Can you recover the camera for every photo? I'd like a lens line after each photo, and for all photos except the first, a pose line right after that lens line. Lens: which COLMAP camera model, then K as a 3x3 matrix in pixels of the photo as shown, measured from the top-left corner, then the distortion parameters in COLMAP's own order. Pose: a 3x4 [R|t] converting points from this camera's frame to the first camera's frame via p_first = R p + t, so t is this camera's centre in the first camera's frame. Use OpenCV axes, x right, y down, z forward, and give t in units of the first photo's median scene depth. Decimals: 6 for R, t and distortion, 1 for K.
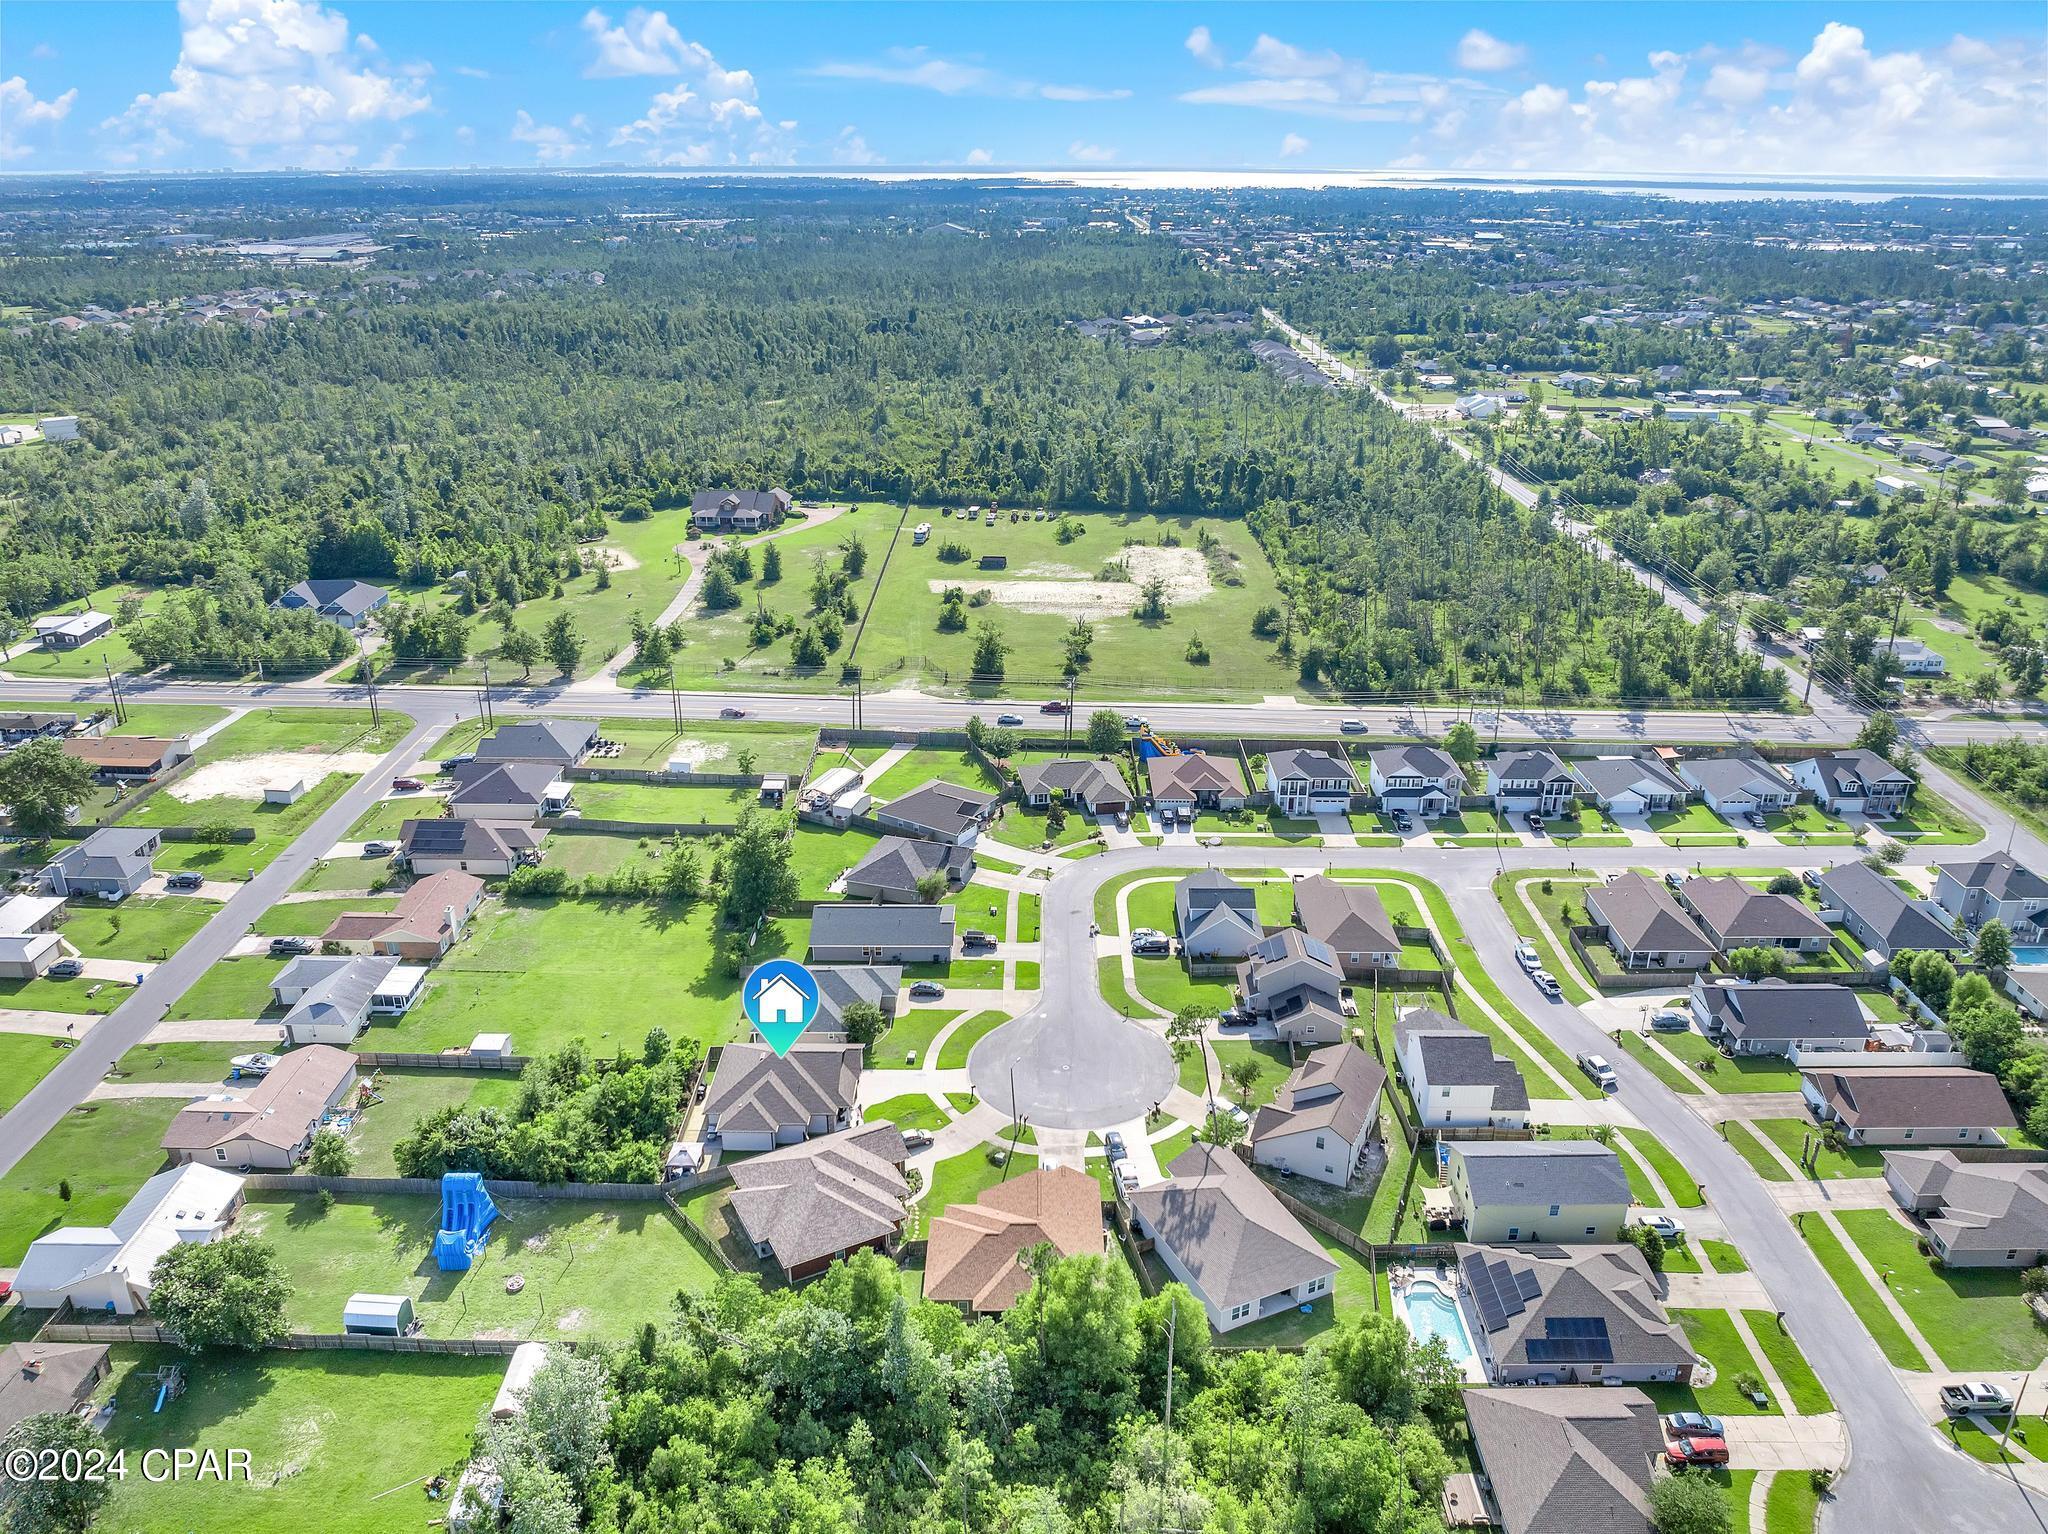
lens RADIAL K [[1459.5, 0, 1024.0], [0, 1459.5, 767.0], [0, 0, 1]] dist [-0.035233, 0.008860]
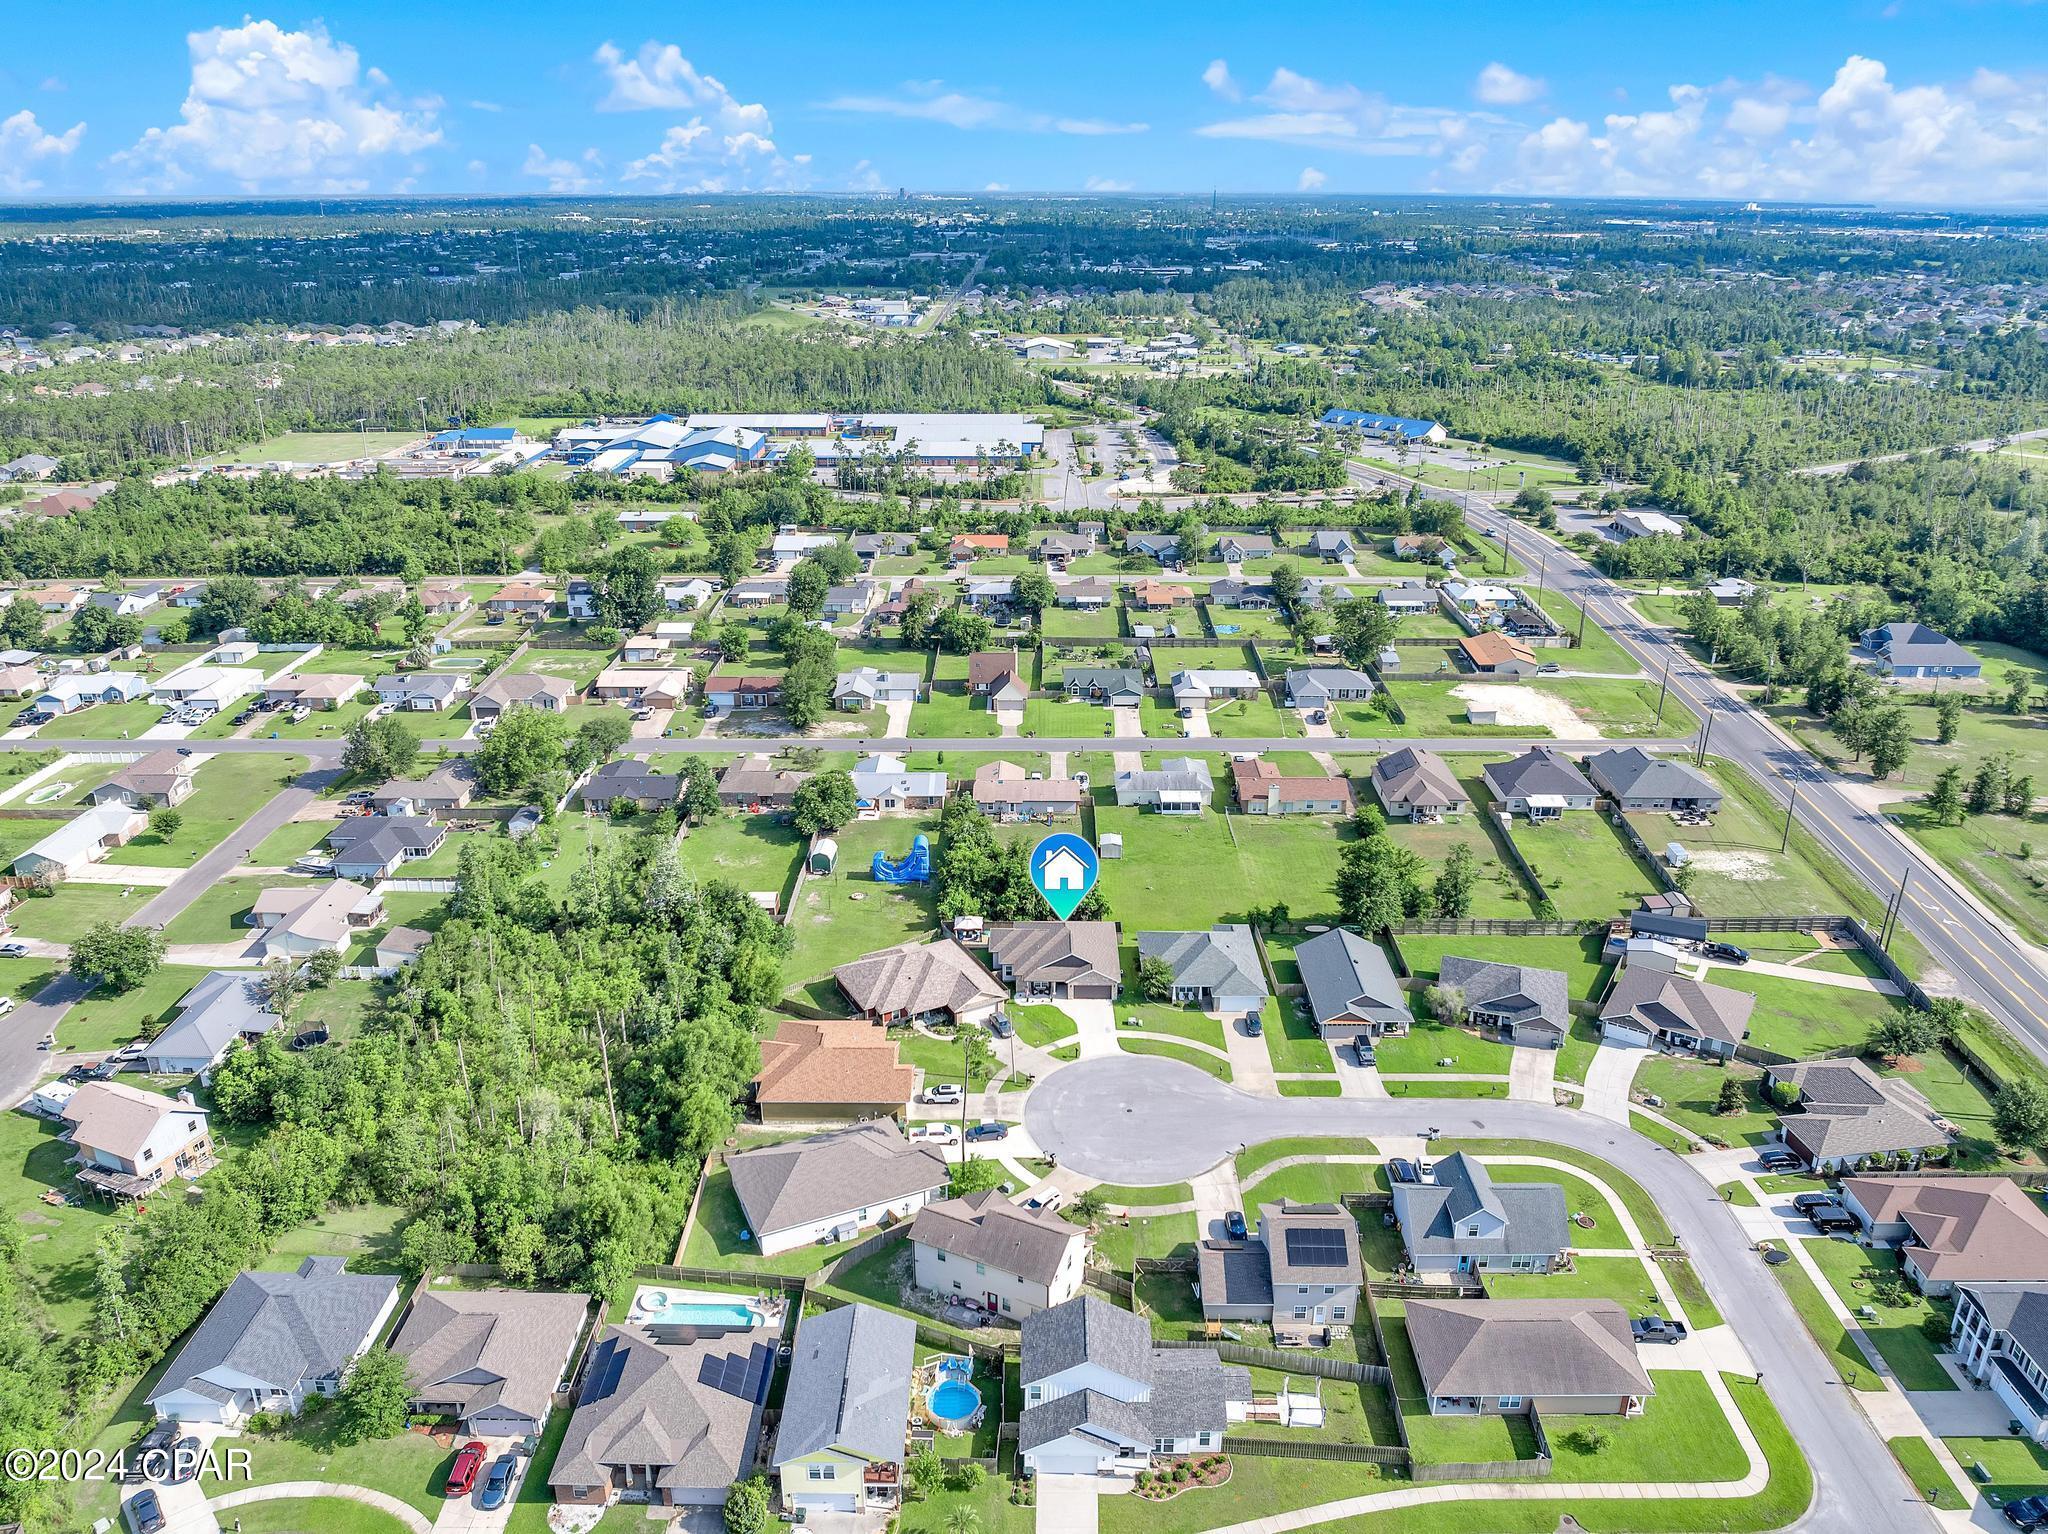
lens RADIAL K [[1481.3, 0, 1032.0], [0, 1481.3, 765.4], [0, 0, 1]] dist [-0.000887, -0.044764]
pose [[0.007482, 0.366192, -0.930509, 0.750029], [-0.390918, 0.857555, 0.334339, -0.253576], [0.920395, 0.361251, 0.149567, 0.632810]]
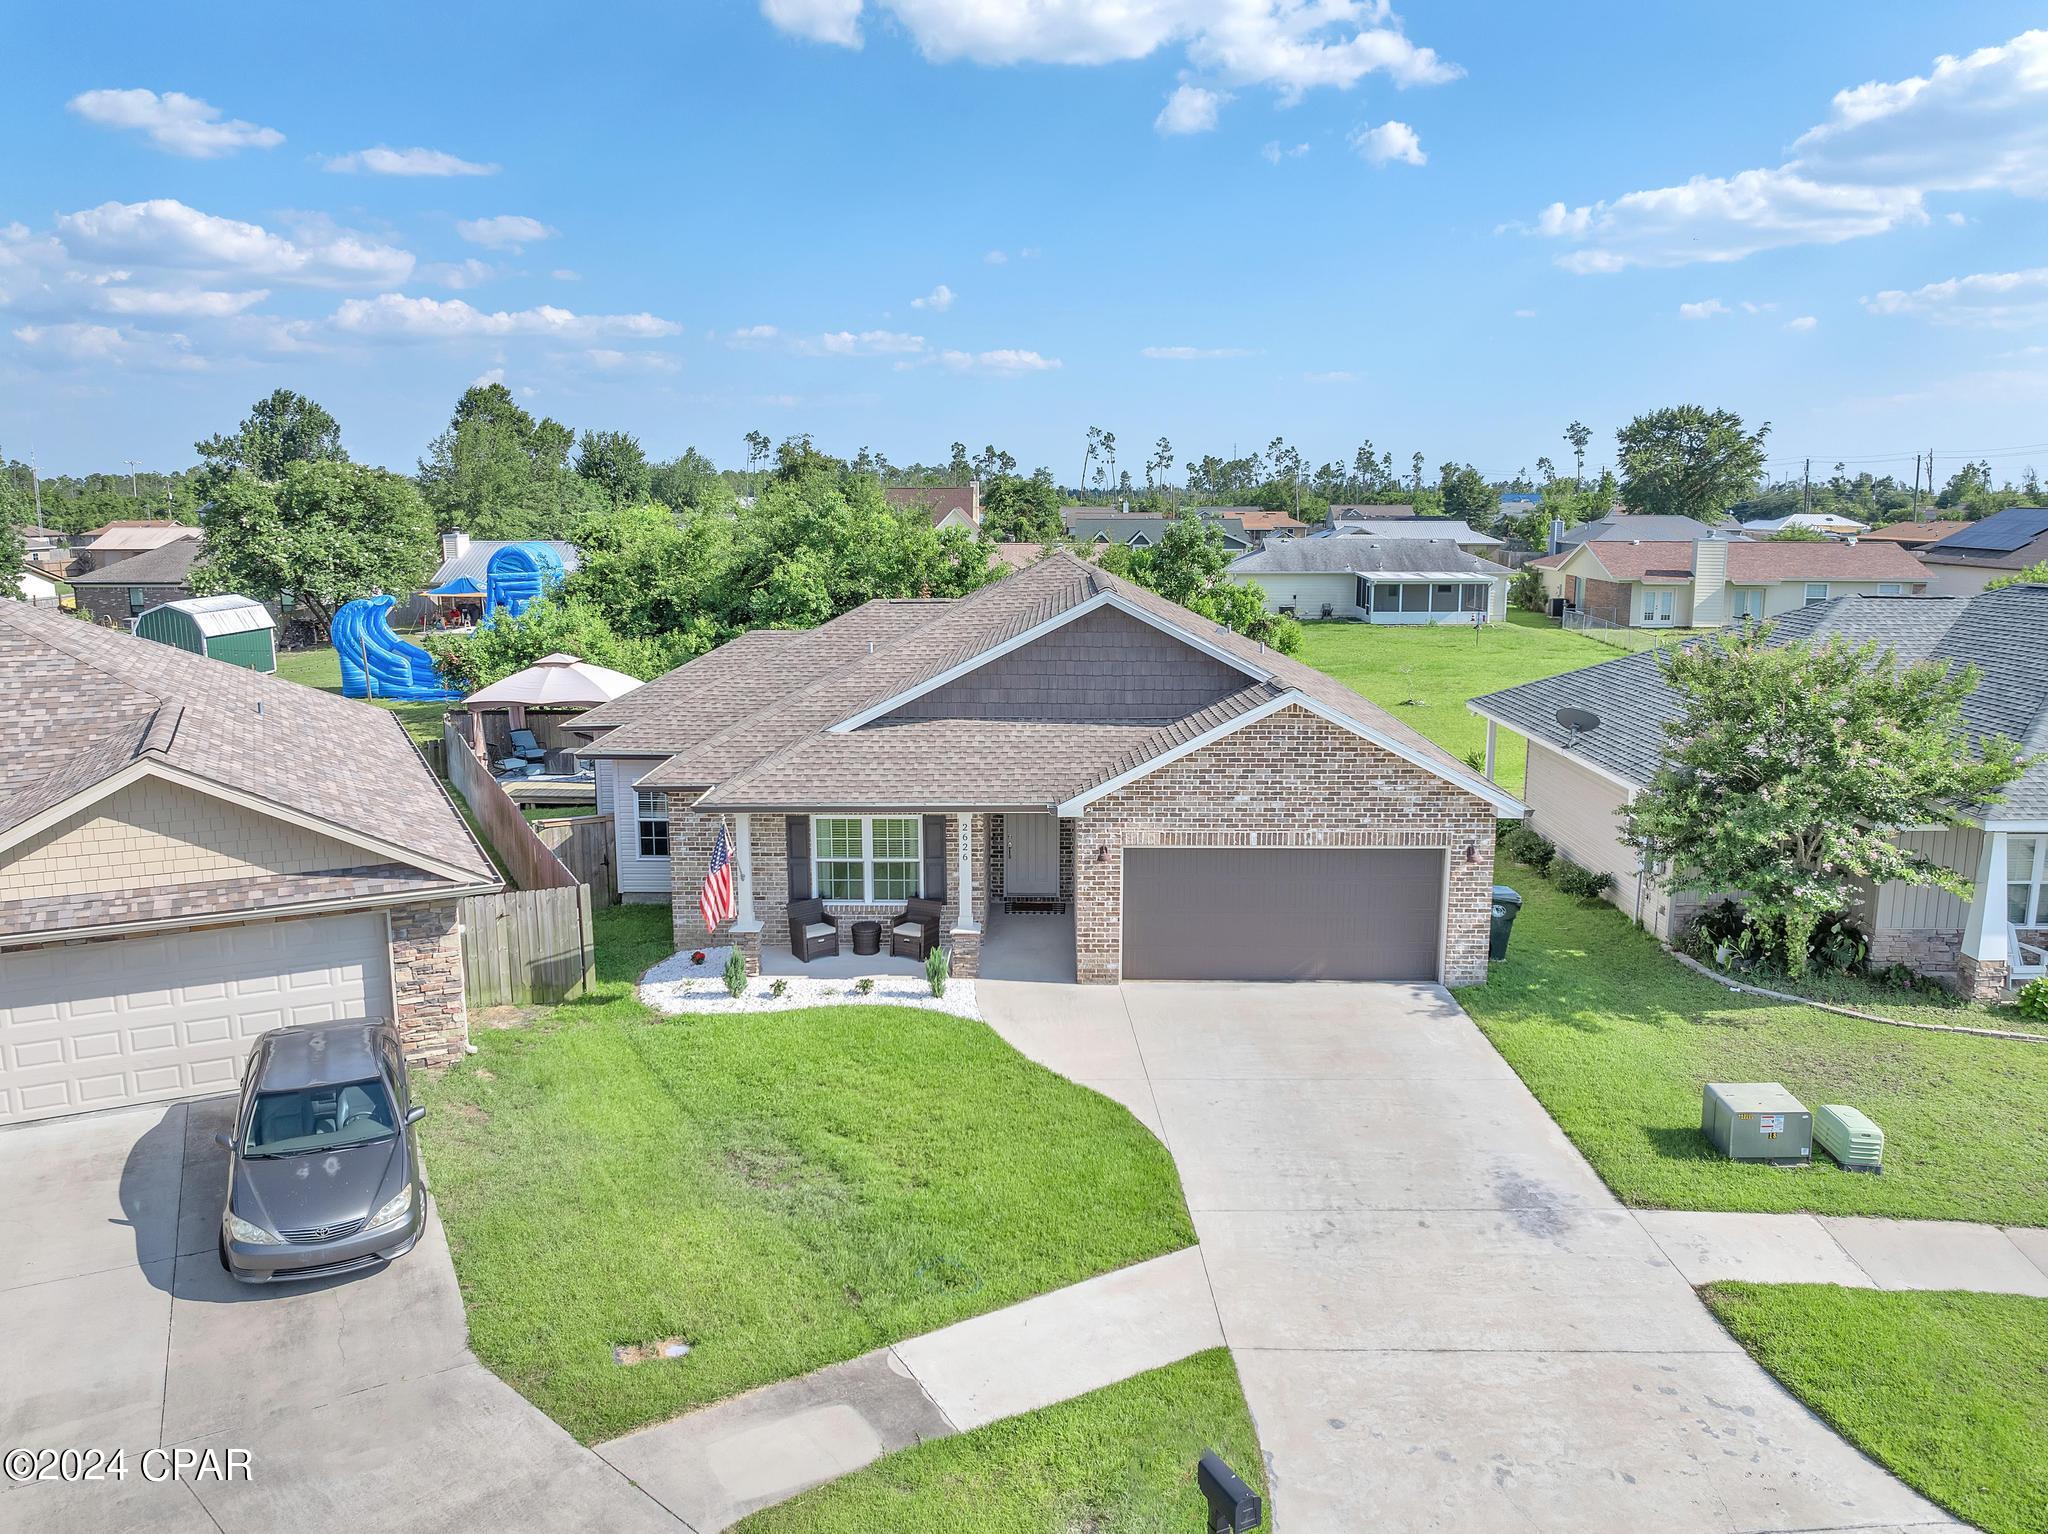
lens RADIAL K [[1481.3, 0, 1032.0], [0, 1481.3, 765.4], [0, 0, 1]] dist [-0.000887, -0.044764]
pose [[-0.006799, 0.180557, -0.983541, 0.014593], [-0.389955, 0.905217, 0.168874, 0.159500], [0.920809, 0.384685, 0.064254, 0.837818]]
